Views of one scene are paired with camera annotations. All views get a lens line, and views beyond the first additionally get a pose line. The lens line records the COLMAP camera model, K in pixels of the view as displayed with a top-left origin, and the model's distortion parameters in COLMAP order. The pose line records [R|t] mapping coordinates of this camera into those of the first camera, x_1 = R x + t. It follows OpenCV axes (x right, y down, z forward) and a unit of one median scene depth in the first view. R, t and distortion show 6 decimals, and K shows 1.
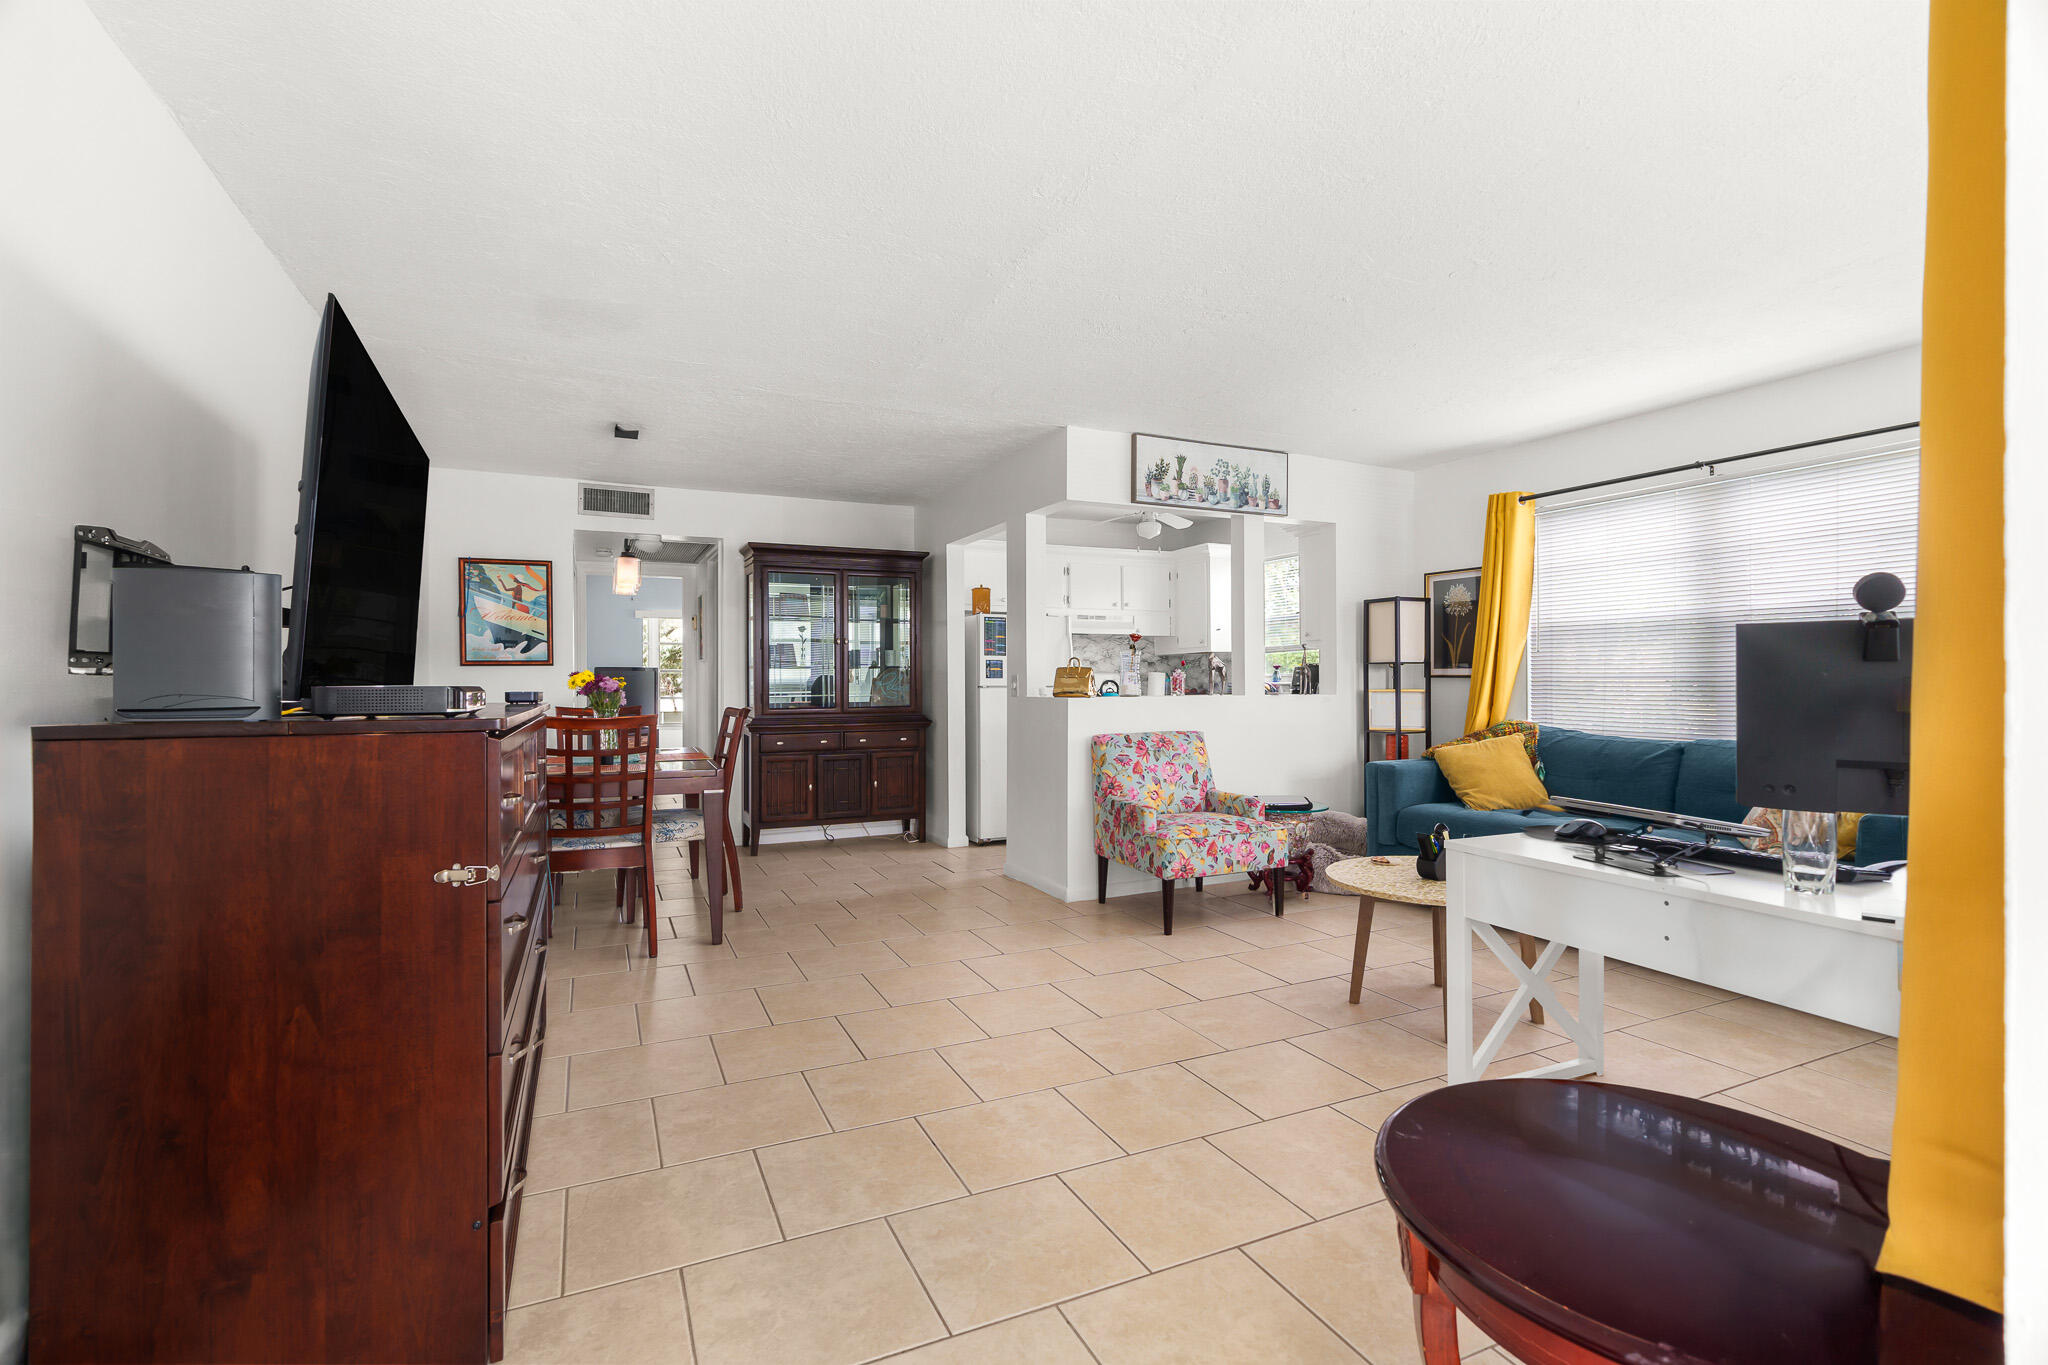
lens RADIAL K [[912.6, 0, 1003.1], [0, 912.6, 680.8], [0, 0, 1]] dist [-0.009855, 0.000255]
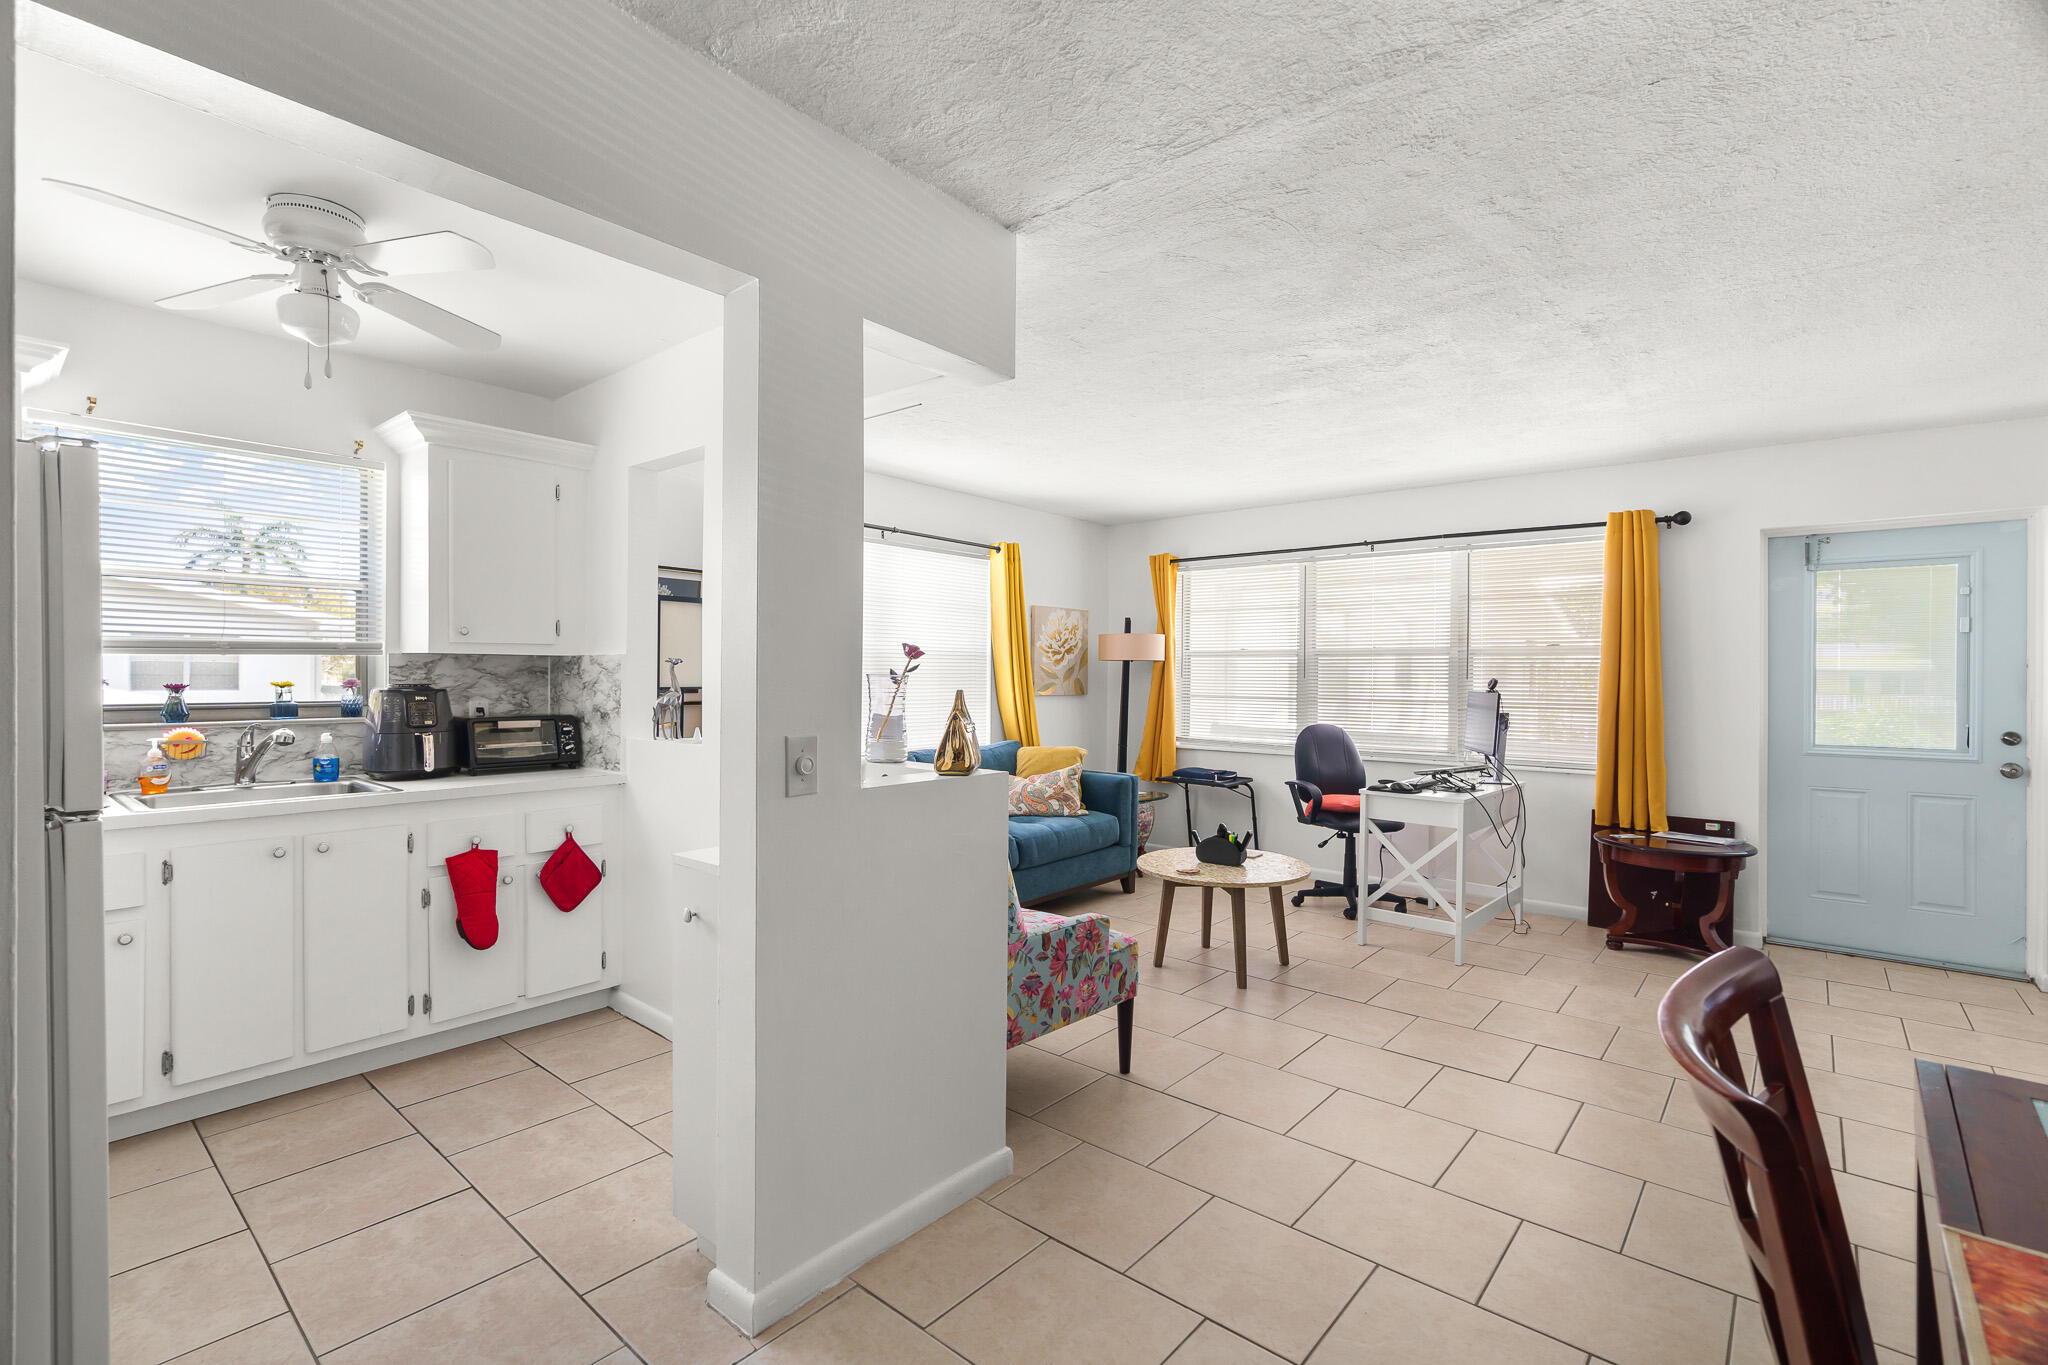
lens RADIAL K [[923.9, 0, 1024.8], [0, 923.9, 680.2], [0, 0, 1]] dist [-0.013663, 0.005375]
pose [[-0.427326, -0.006438, 0.904075, -0.361683], [-0.007084, 0.999968, 0.003772, -0.031408], [-0.904070, -0.004793, -0.427358, 1.107653]]
